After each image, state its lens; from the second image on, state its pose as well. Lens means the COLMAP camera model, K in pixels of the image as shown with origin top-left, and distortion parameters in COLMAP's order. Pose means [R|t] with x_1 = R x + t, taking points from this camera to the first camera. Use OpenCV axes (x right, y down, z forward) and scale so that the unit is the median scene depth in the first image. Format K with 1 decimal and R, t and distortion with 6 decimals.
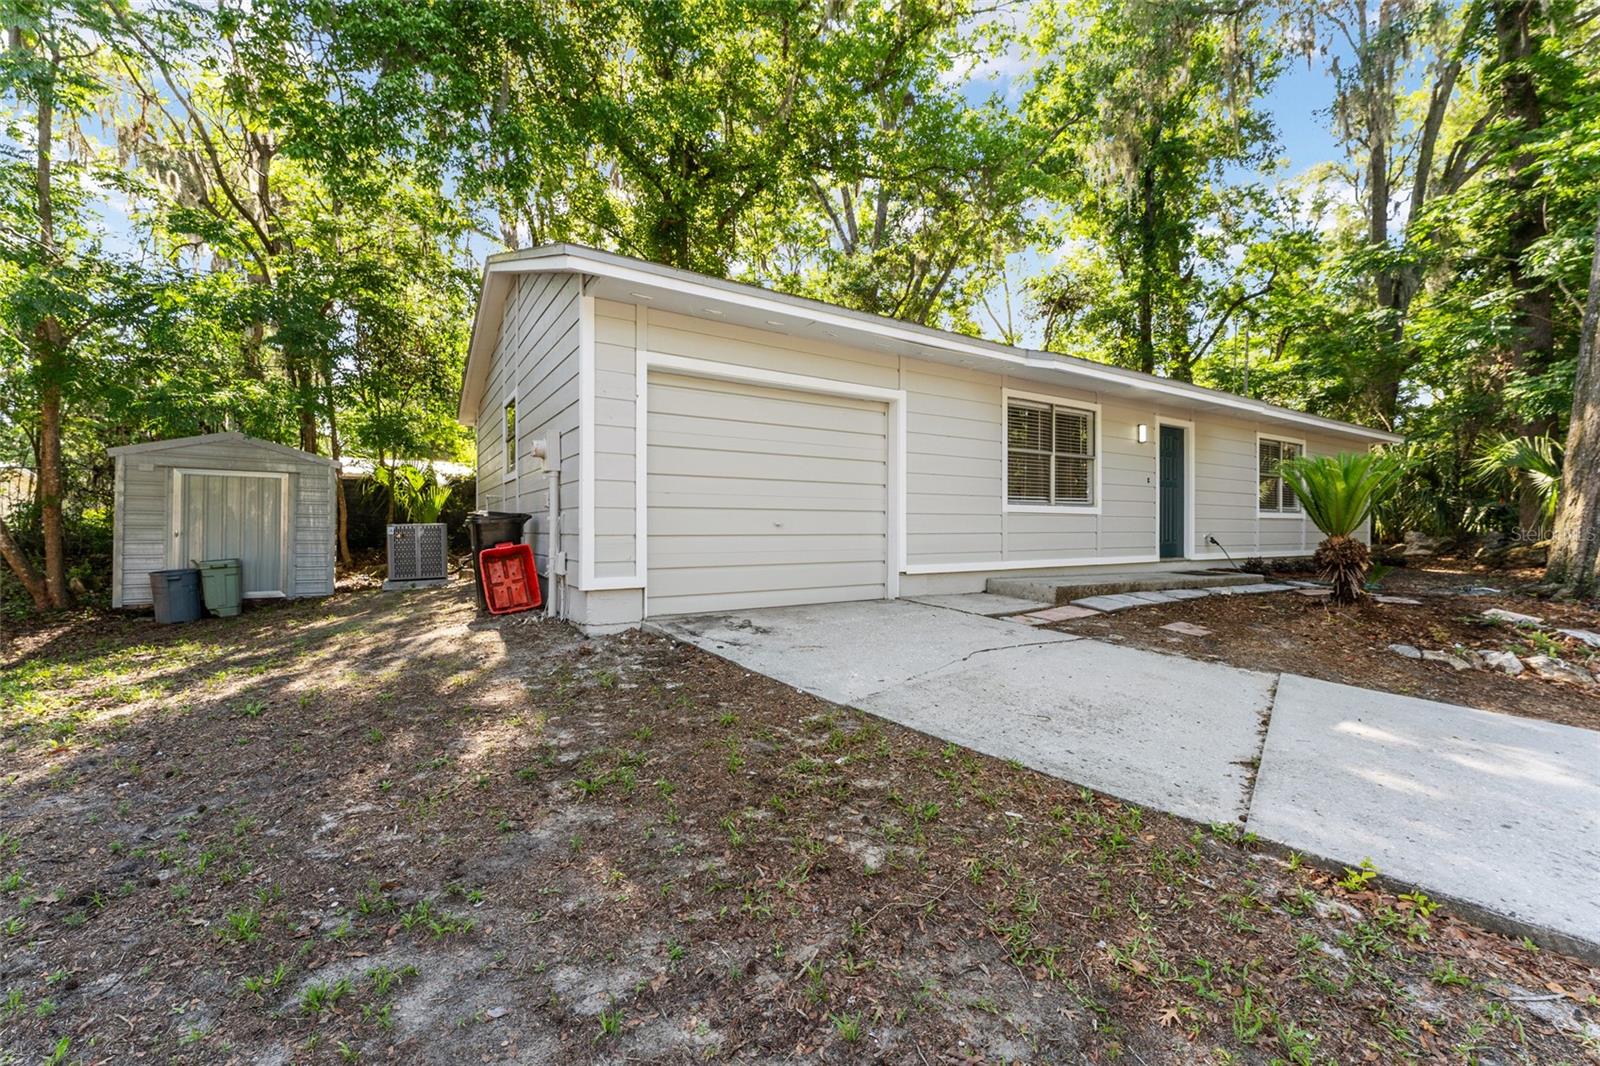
lens RADIAL K [[644.1, 0, 800.8], [0, 644.1, 518.7], [0, 0, 1]] dist [-0.002383, 0.000030]
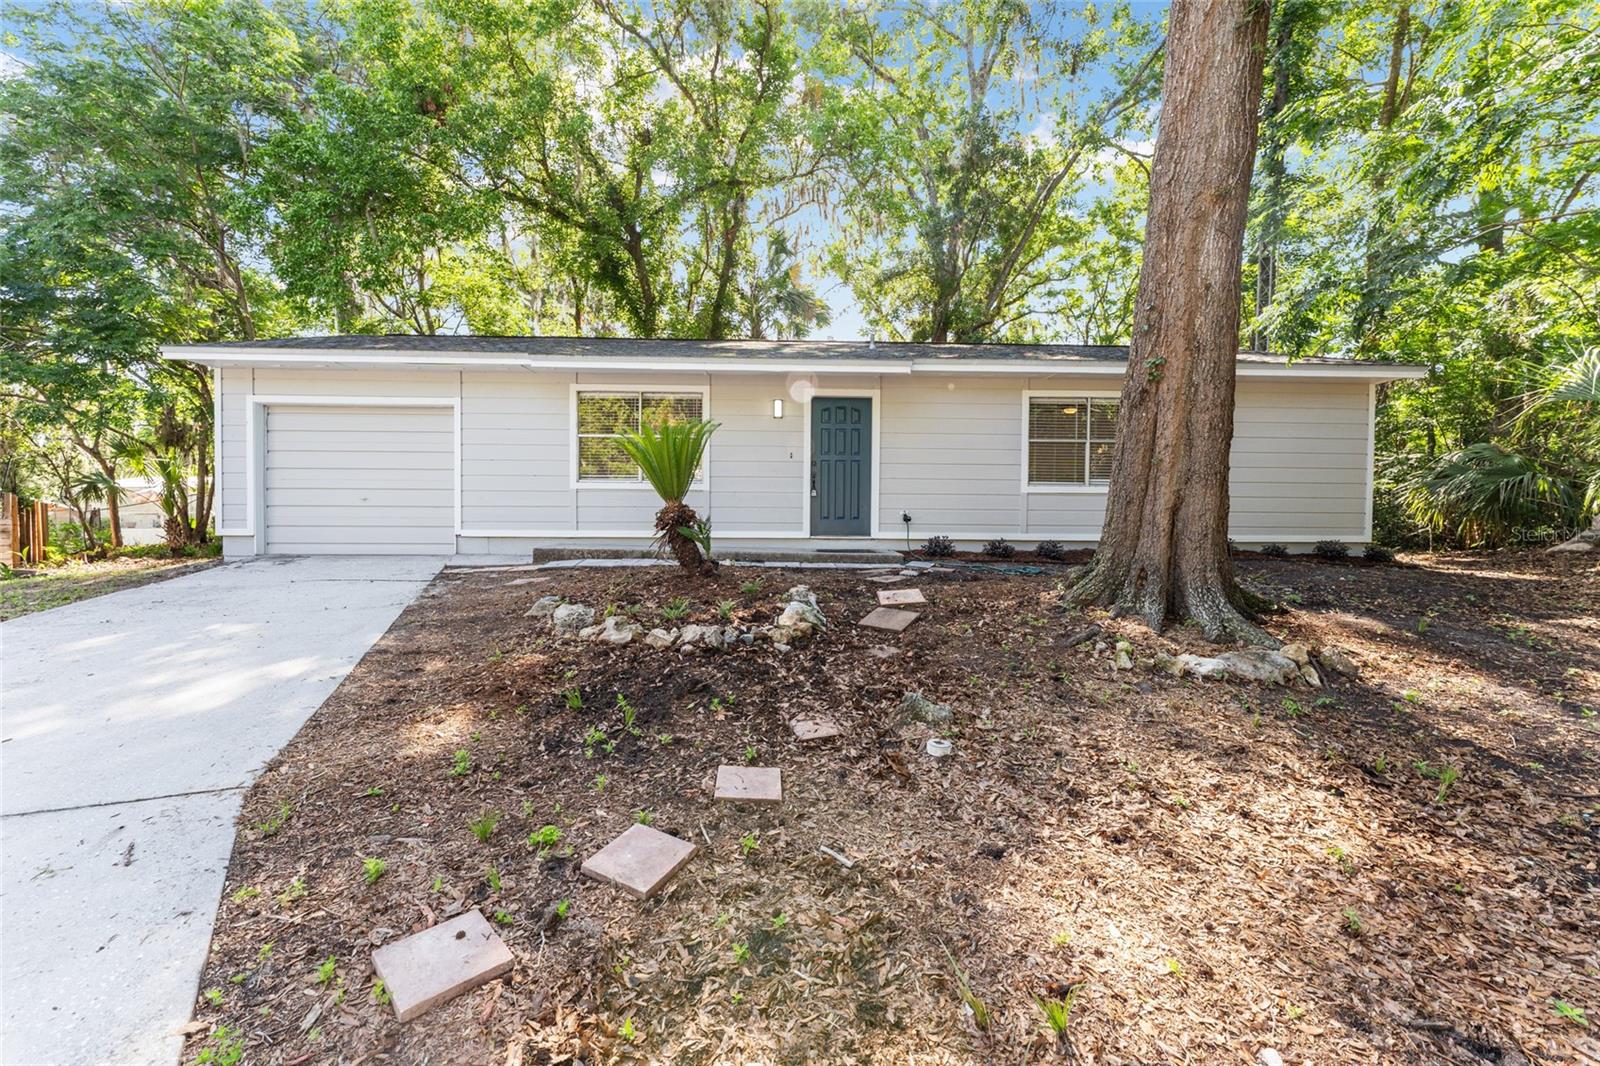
lens RADIAL K [[644.1, 0, 804.1], [0, 644.1, 533.2], [0, 0, 1]] dist [-0.002383, 0.000030]
pose [[0.861069, 0.009162, -0.508405, 1.277858], [0.001098, 0.999802, 0.019876, 0.047862], [0.508487, -0.017672, 0.860889, 0.192957]]
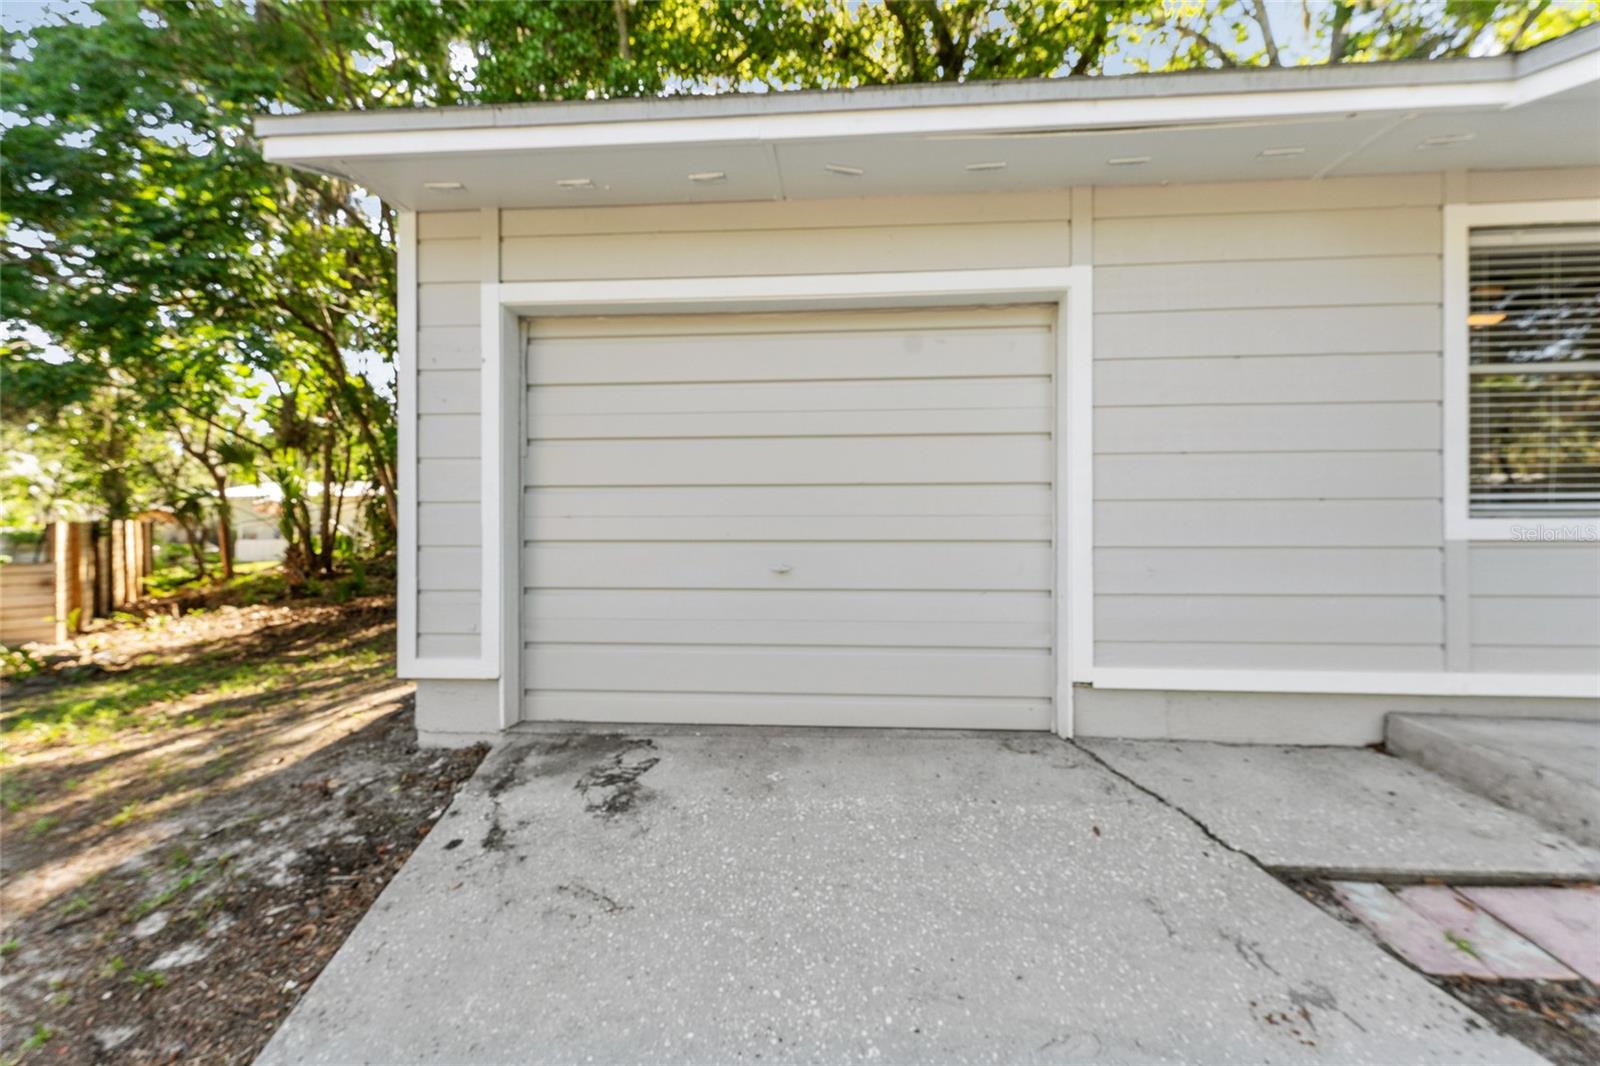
lens RADIAL K [[644.1, 0, 796.1], [0, 644.1, 513.7], [0, 0, 1]] dist [-0.002383, 0.000030]
pose [[0.798599, -0.010041, -0.601779, 0.234295], [0.012154, 0.999926, -0.000556, -0.029121], [0.601741, -0.006870, 0.798662, 0.472106]]
